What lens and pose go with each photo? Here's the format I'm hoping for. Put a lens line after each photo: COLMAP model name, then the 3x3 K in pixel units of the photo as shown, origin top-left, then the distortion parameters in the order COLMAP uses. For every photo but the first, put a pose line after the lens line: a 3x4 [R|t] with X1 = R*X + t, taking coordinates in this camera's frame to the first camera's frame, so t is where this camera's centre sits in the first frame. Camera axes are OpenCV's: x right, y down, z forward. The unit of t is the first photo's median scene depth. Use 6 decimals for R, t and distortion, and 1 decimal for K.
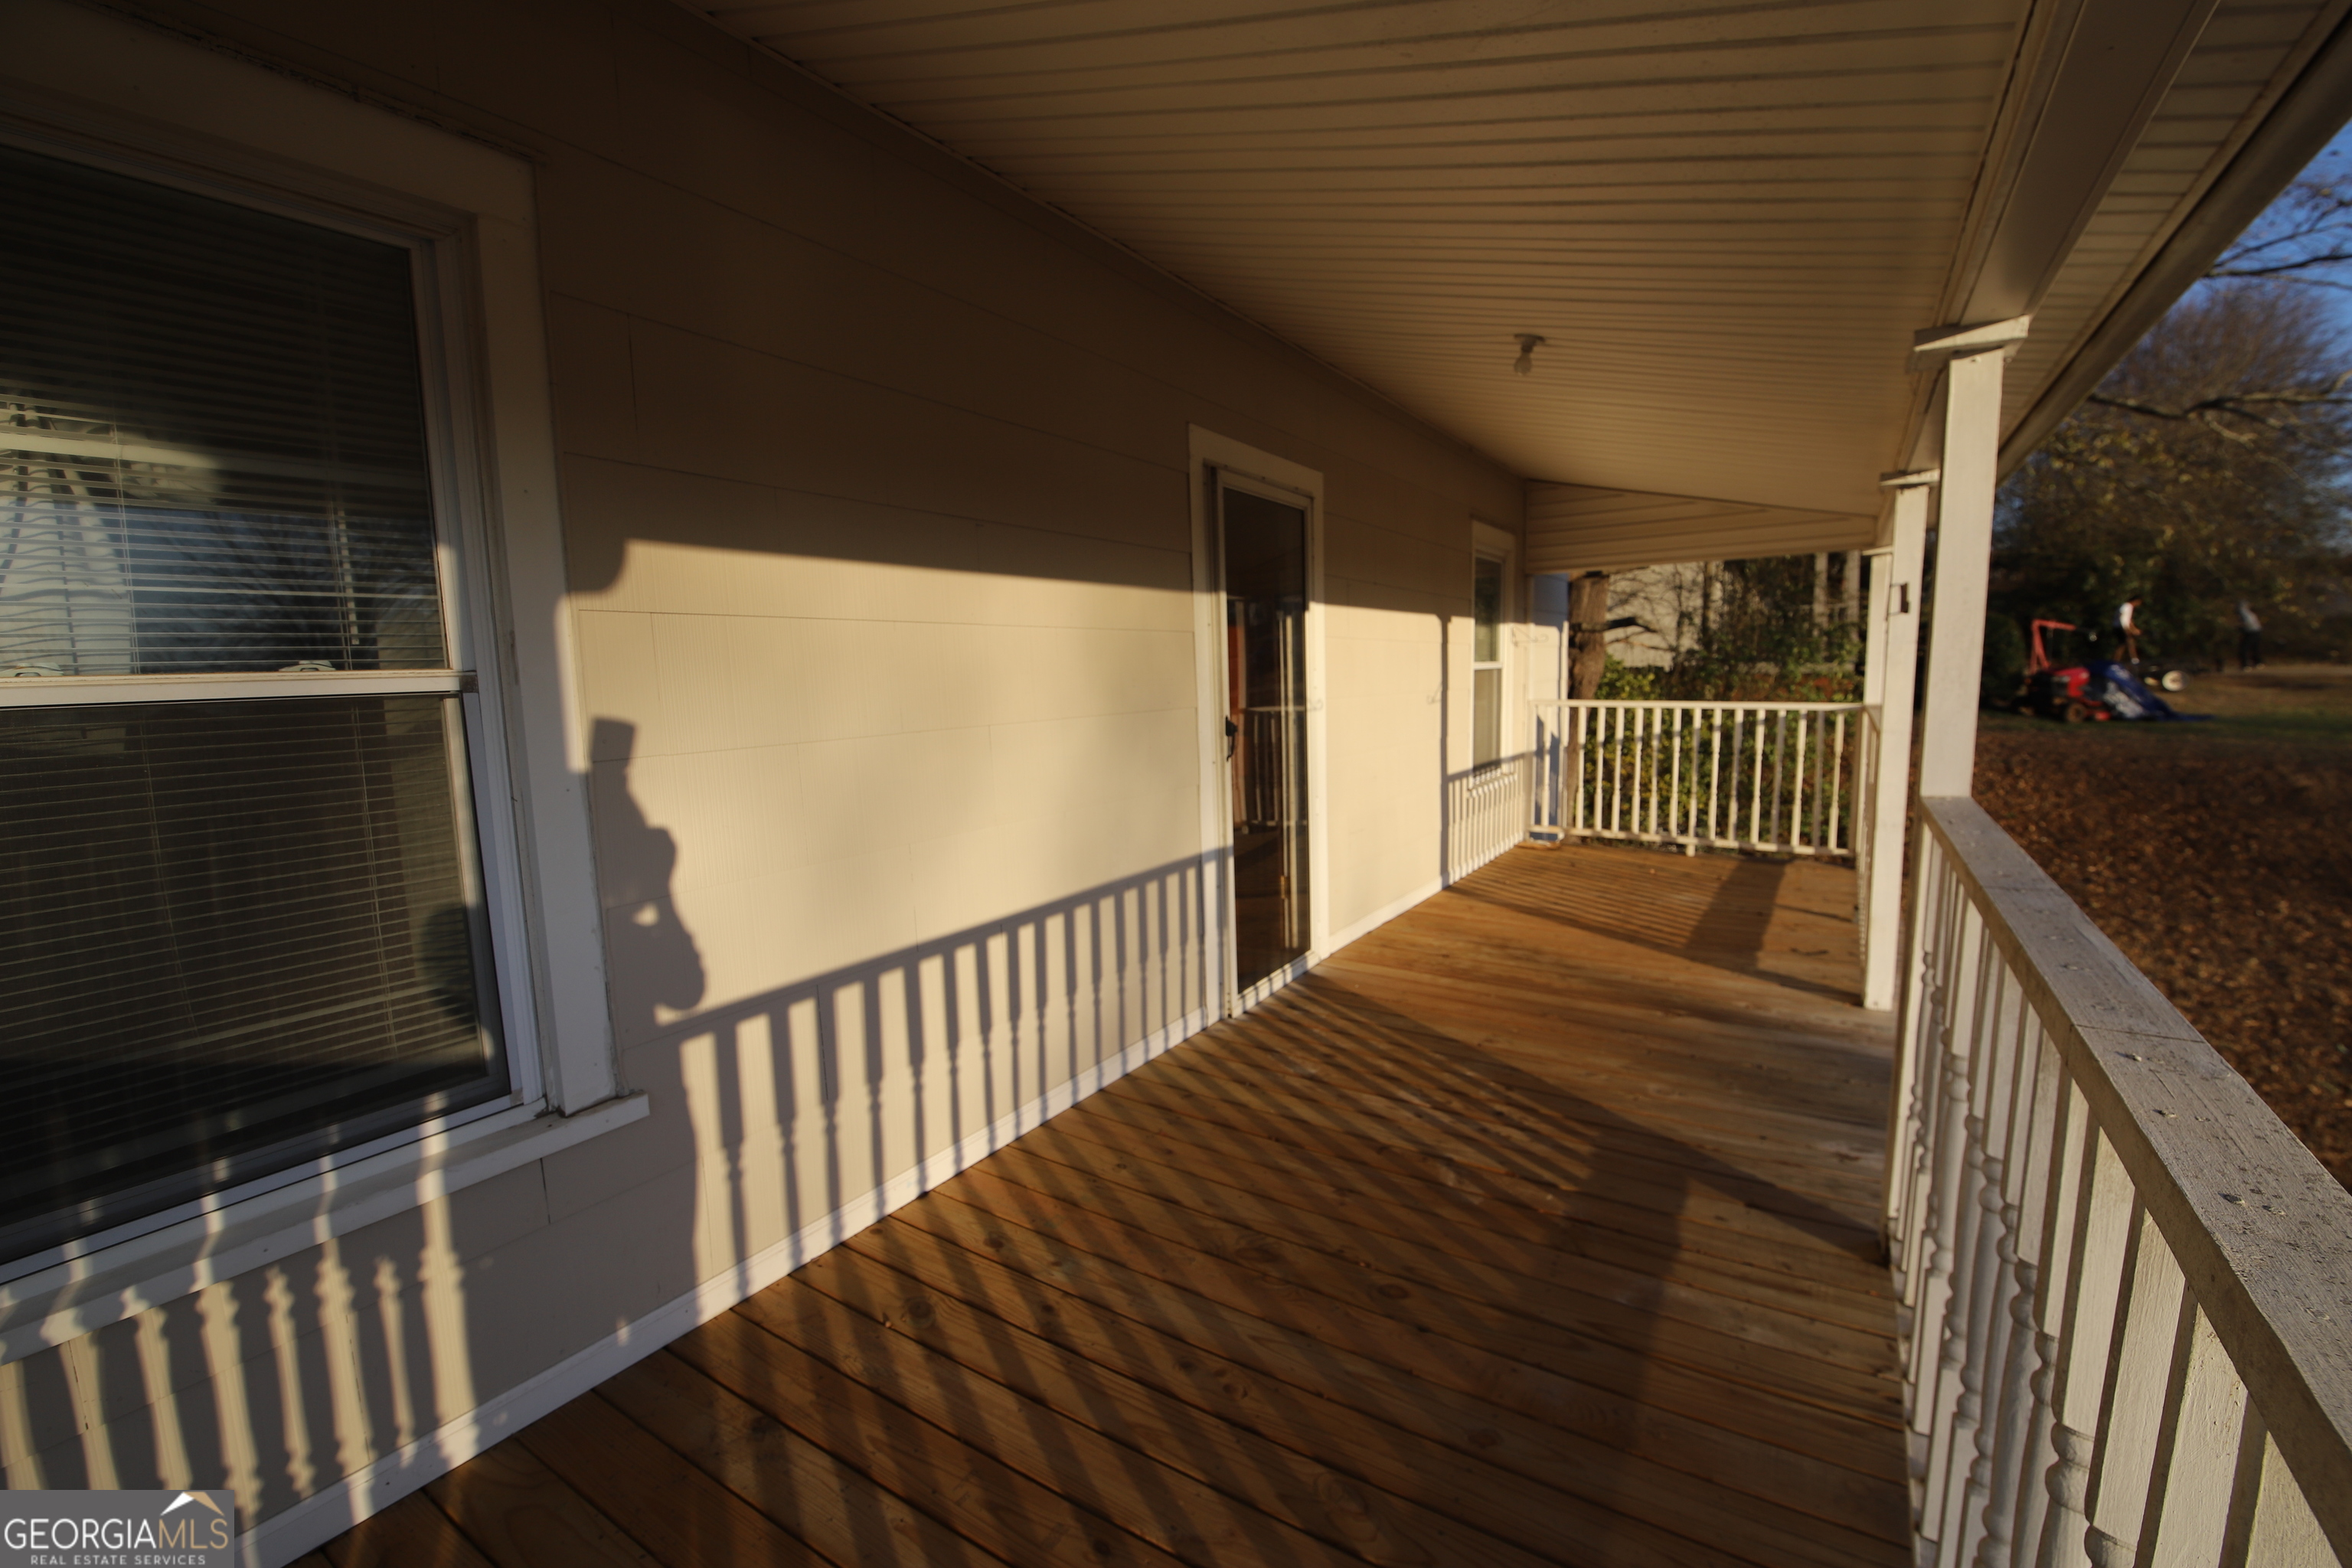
lens RADIAL K [[1032.8, 0, 1199.8], [0, 1032.8, 780.7], [0, 0, 1]] dist [-0.003830, -0.010045]
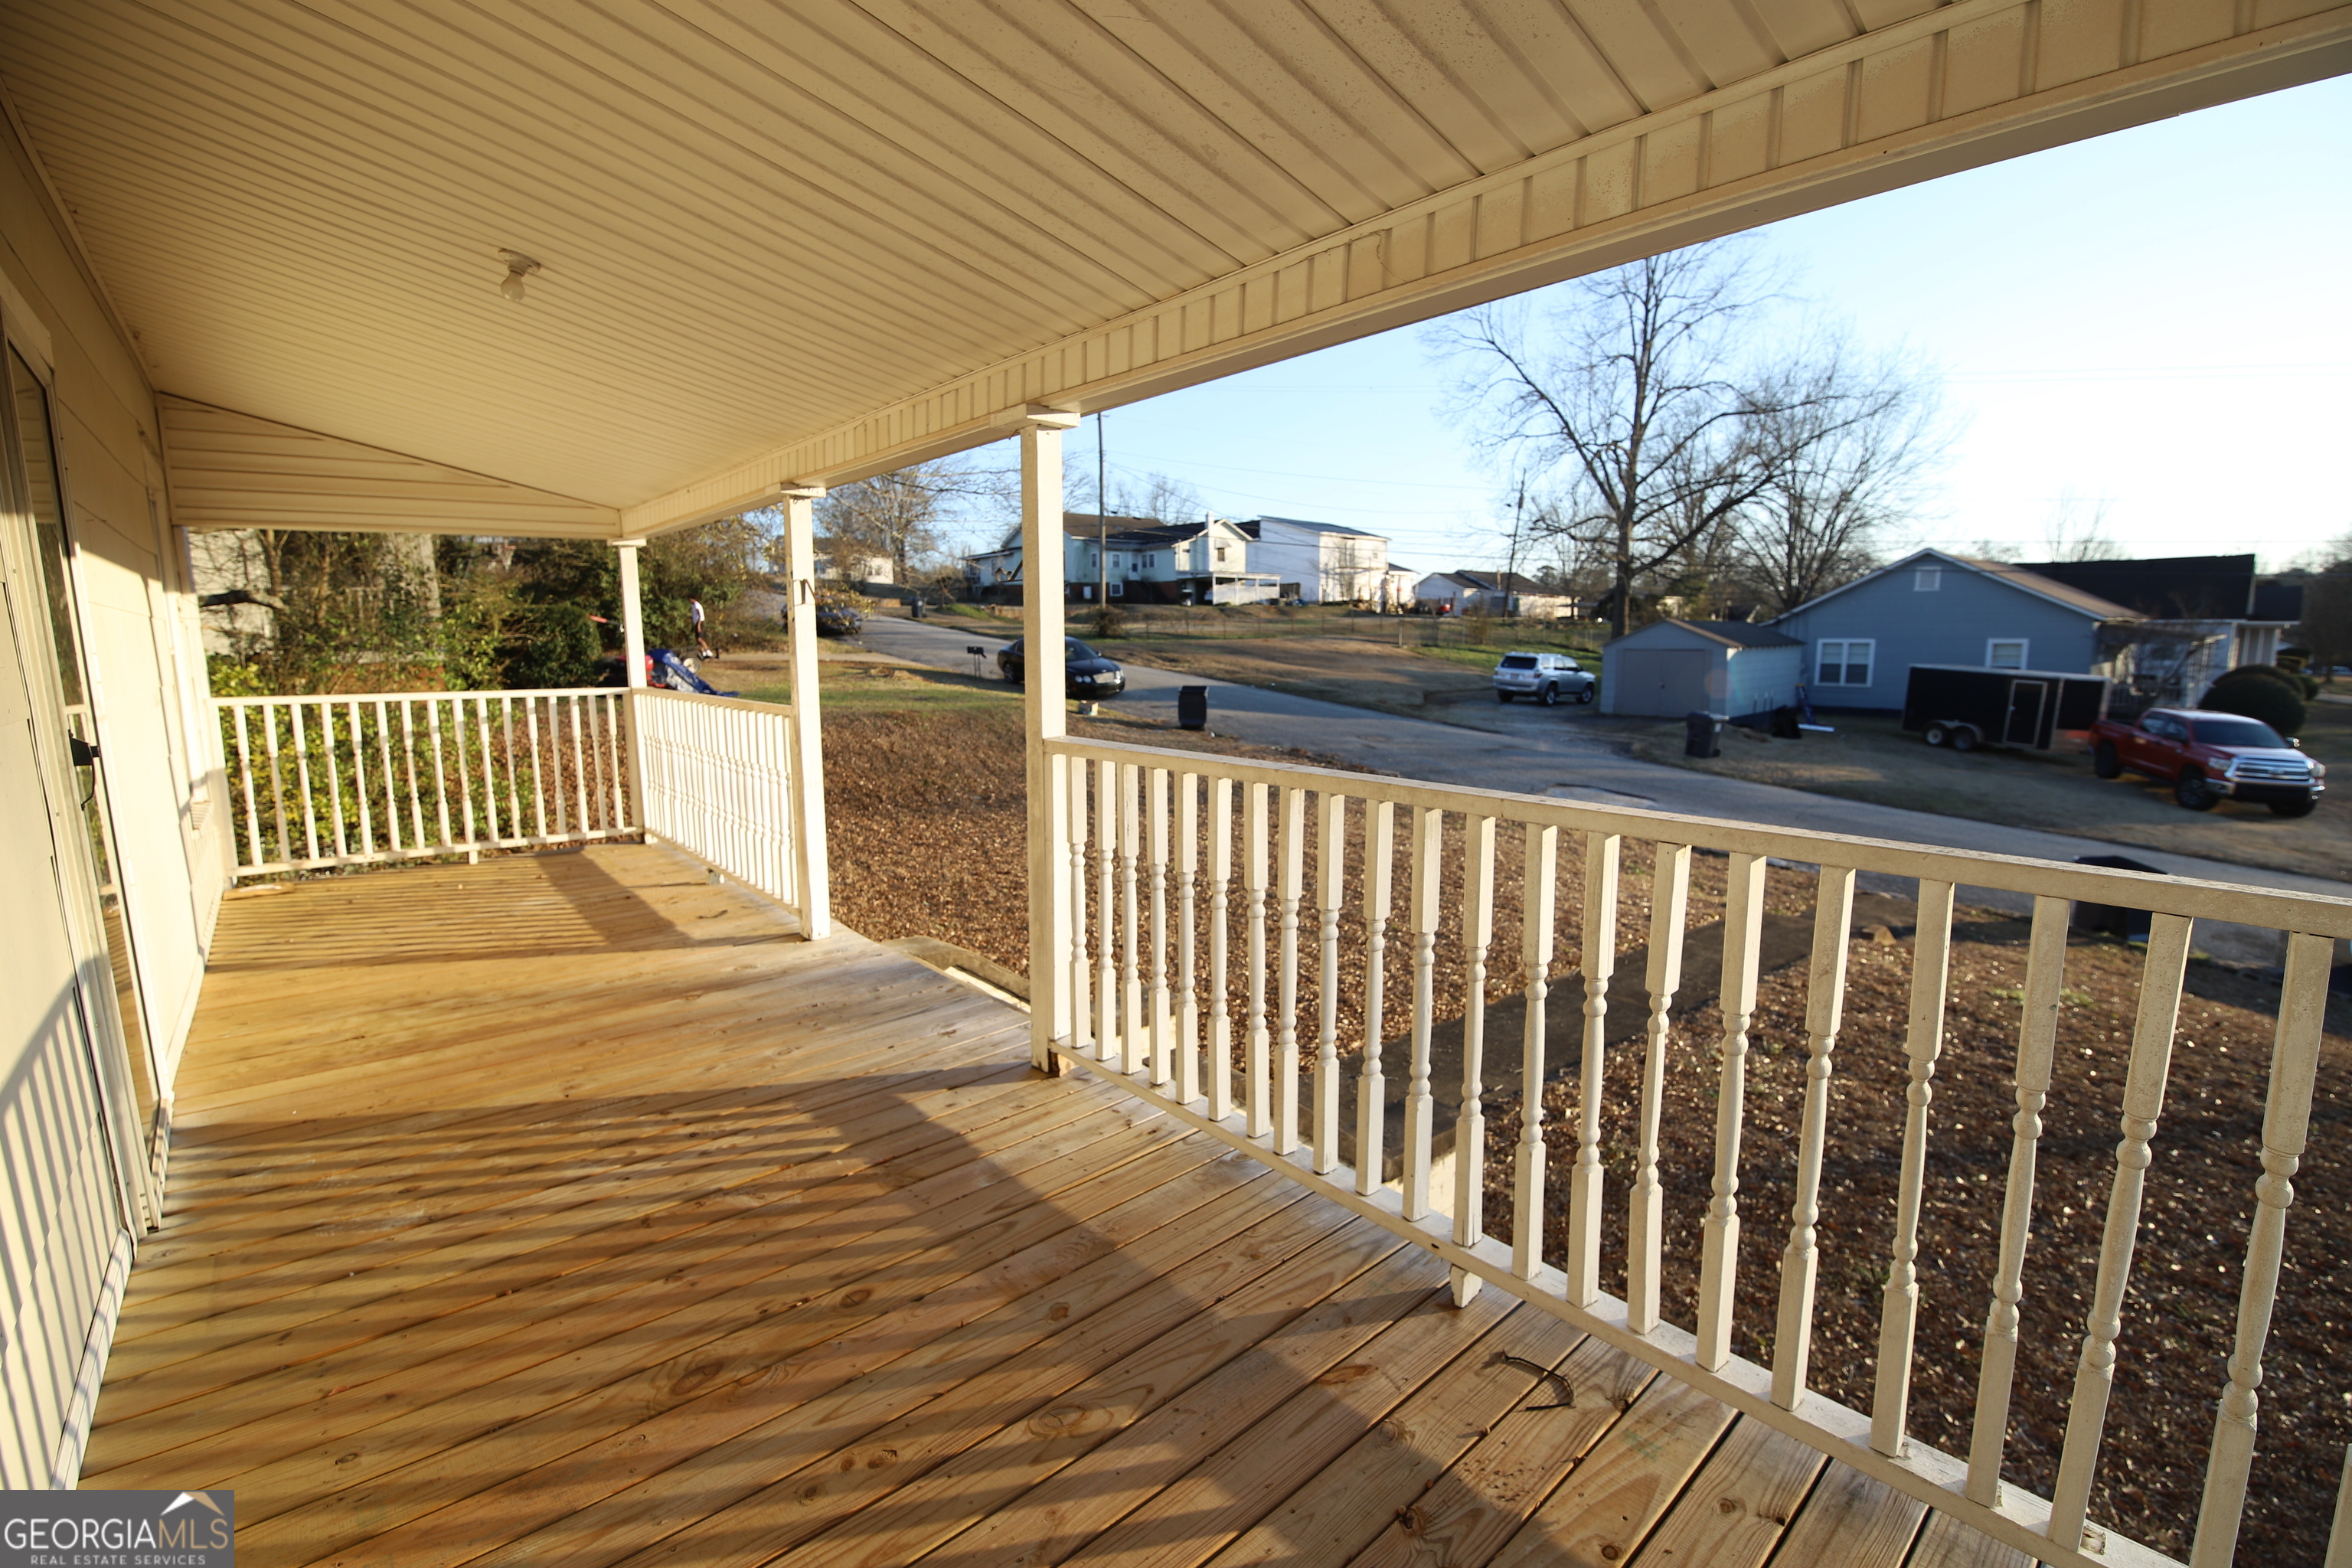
lens RADIAL K [[1014.7, 0, 1233.4], [0, 1014.7, 782.2], [0, 0, 1]] dist [-0.000883, -0.009049]
pose [[0.262020, -0.120207, 0.957547, -0.472233], [0.107684, 0.989658, 0.094772, -0.024684], [-0.959036, 0.078280, 0.272255, 0.310835]]
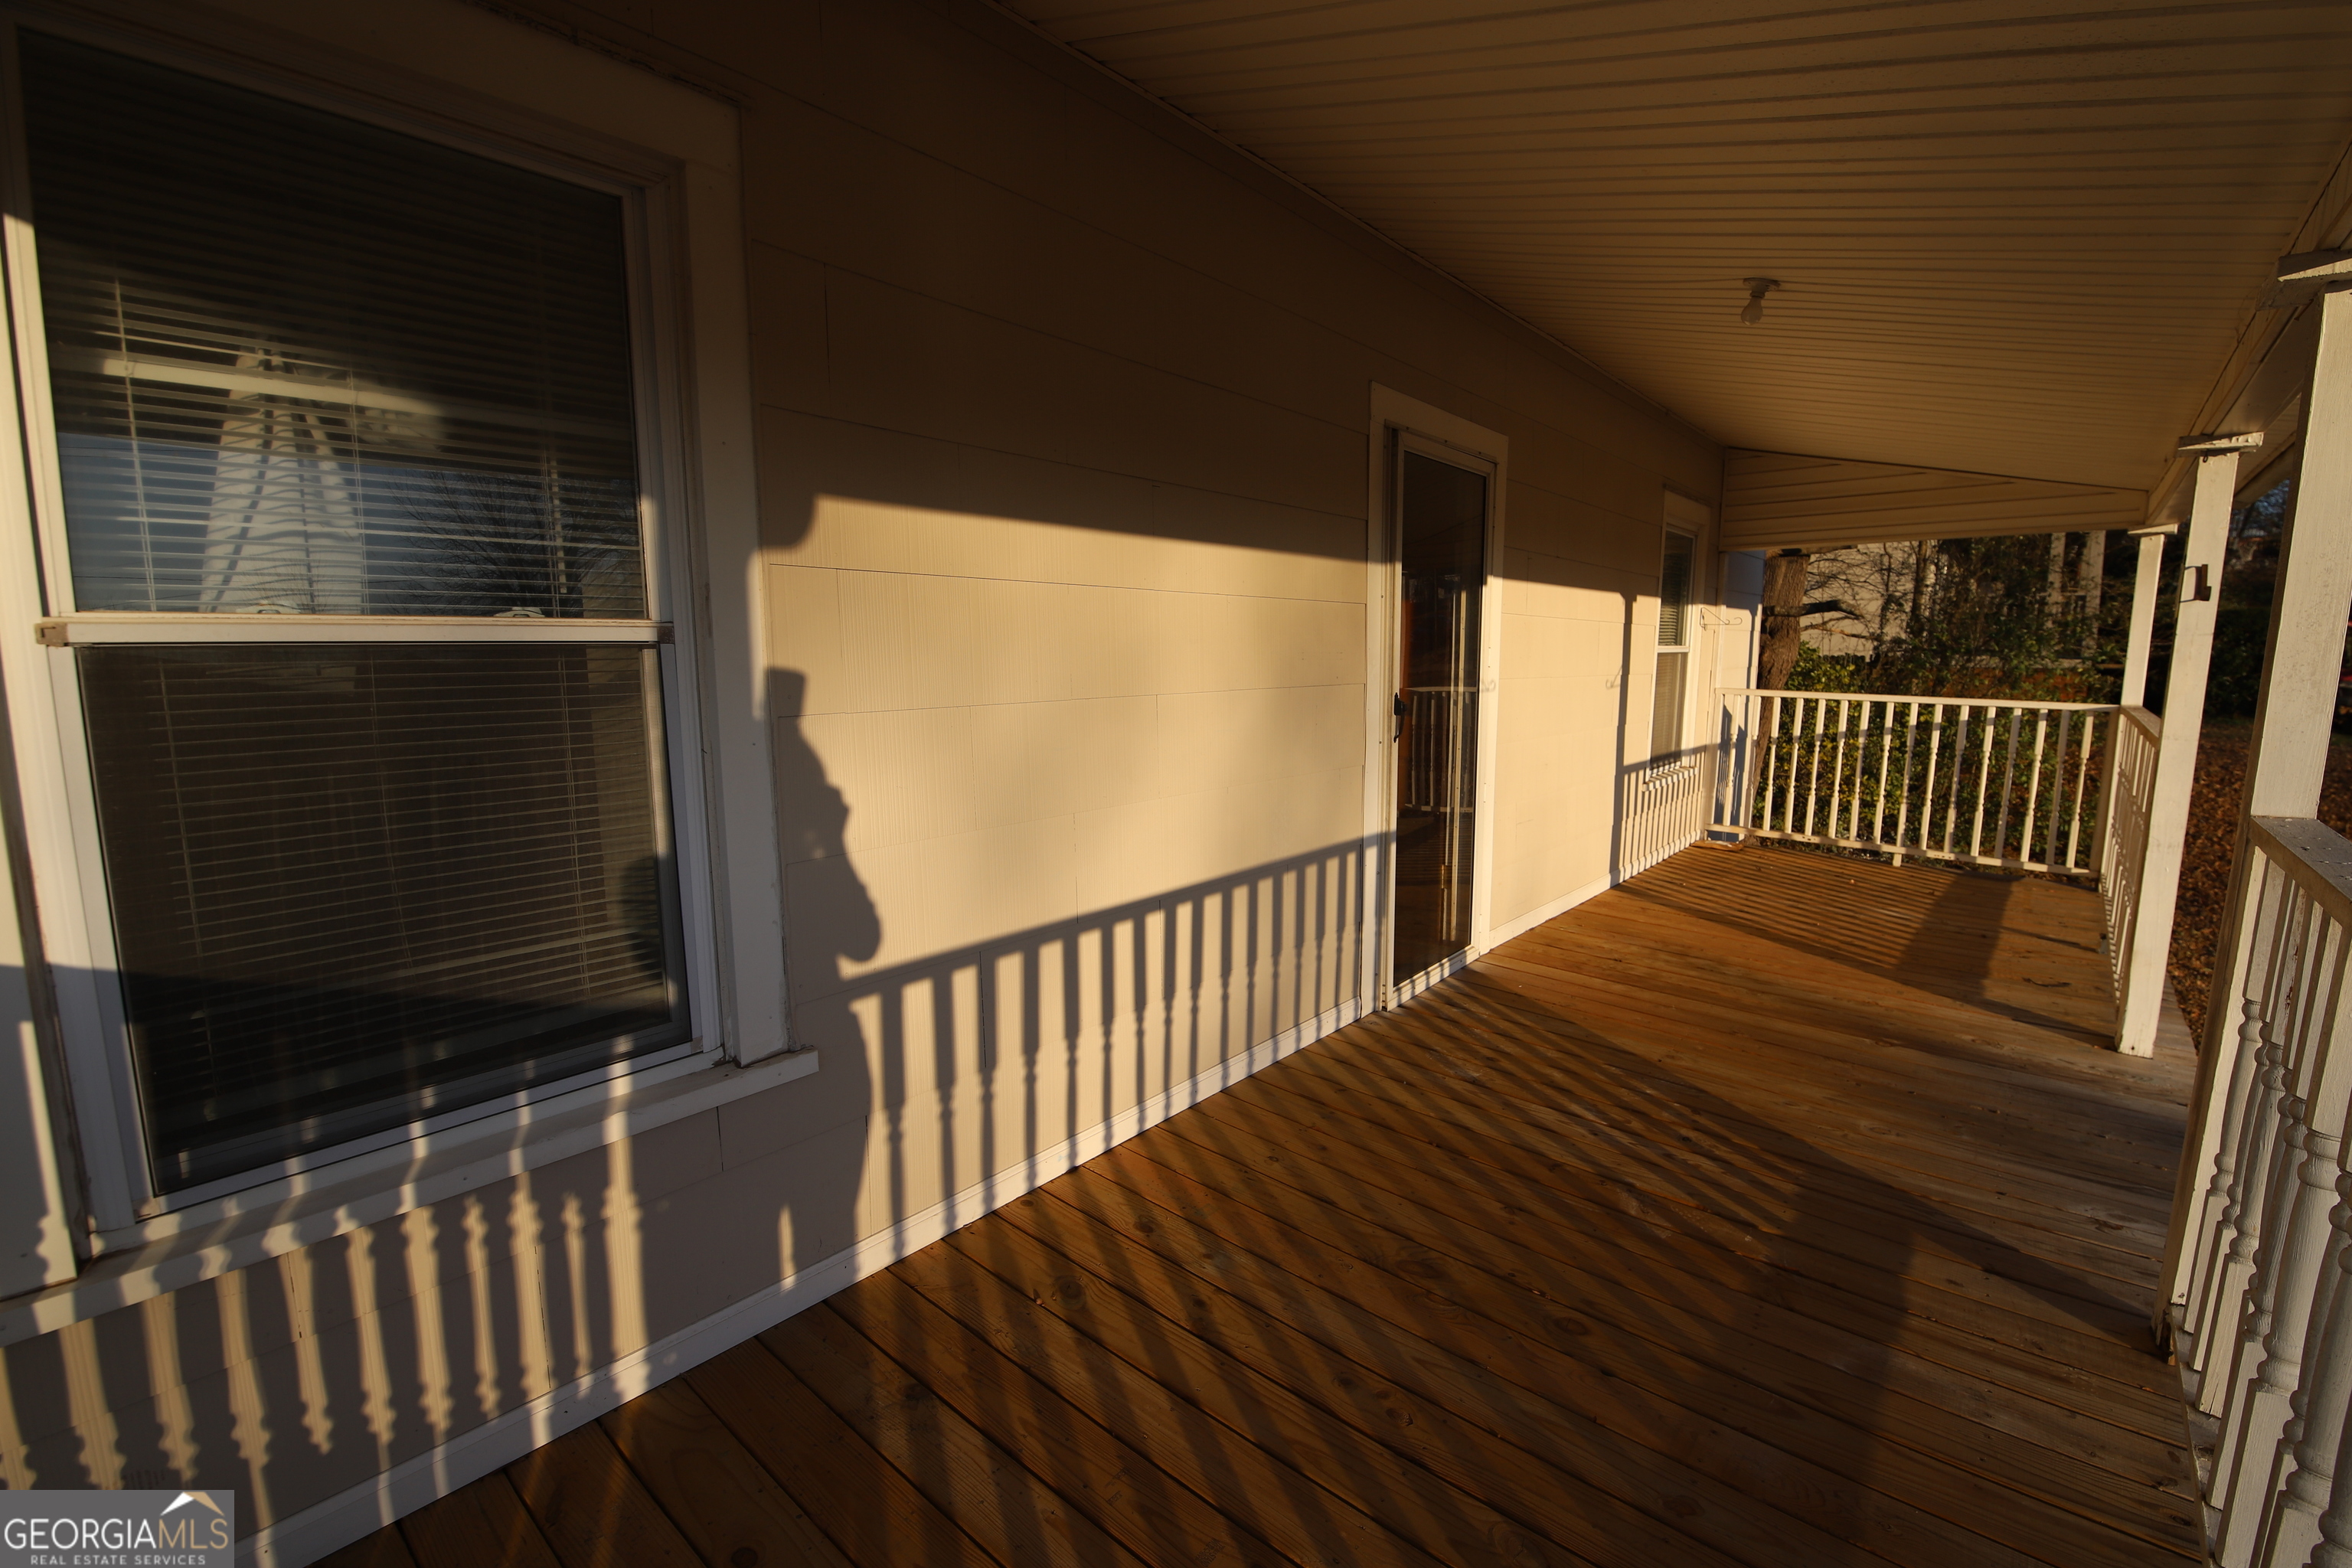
lens RADIAL K [[1038.6, 0, 1187.8], [0, 1038.6, 780.3], [0, 0, 1]] dist [-0.000452, -0.011182]
pose [[0.989081, 0.044095, -0.140620, -0.035231], [-0.041046, 0.998856, 0.024514, 0.001357], [0.141540, -0.018475, 0.989760, 0.040065]]
